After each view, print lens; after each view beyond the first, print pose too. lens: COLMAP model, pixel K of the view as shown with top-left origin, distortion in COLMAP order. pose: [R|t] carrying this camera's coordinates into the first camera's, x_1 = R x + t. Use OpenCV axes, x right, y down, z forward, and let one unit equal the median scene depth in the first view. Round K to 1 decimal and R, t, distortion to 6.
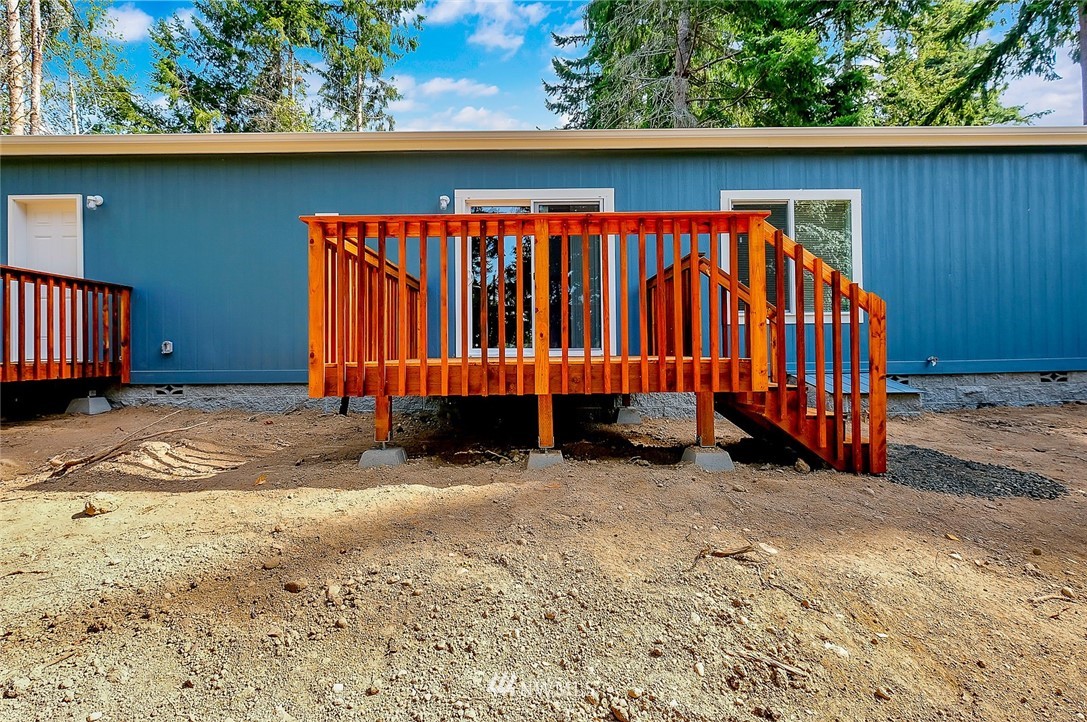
lens RADIAL K [[484.7, 0, 541.6], [0, 484.7, 352.4], [0, 0, 1]] dist [-0.000554, 0.000238]
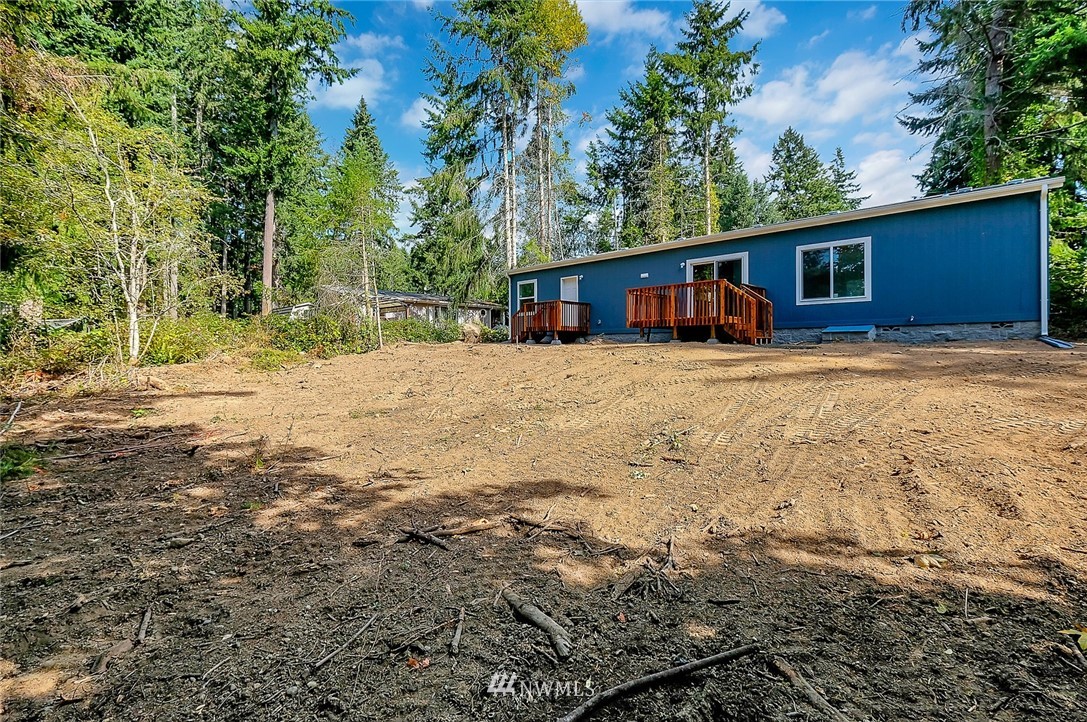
lens RADIAL K [[484.7, 0, 541.6], [0, 484.7, 352.4], [0, 0, 1]] dist [-0.000554, 0.000238]
pose [[0.730066, 0.013838, -0.683237, 1.039667], [-0.000601, 0.999808, 0.019608, 0.118682], [0.683377, -0.013904, 0.729933, -1.462382]]
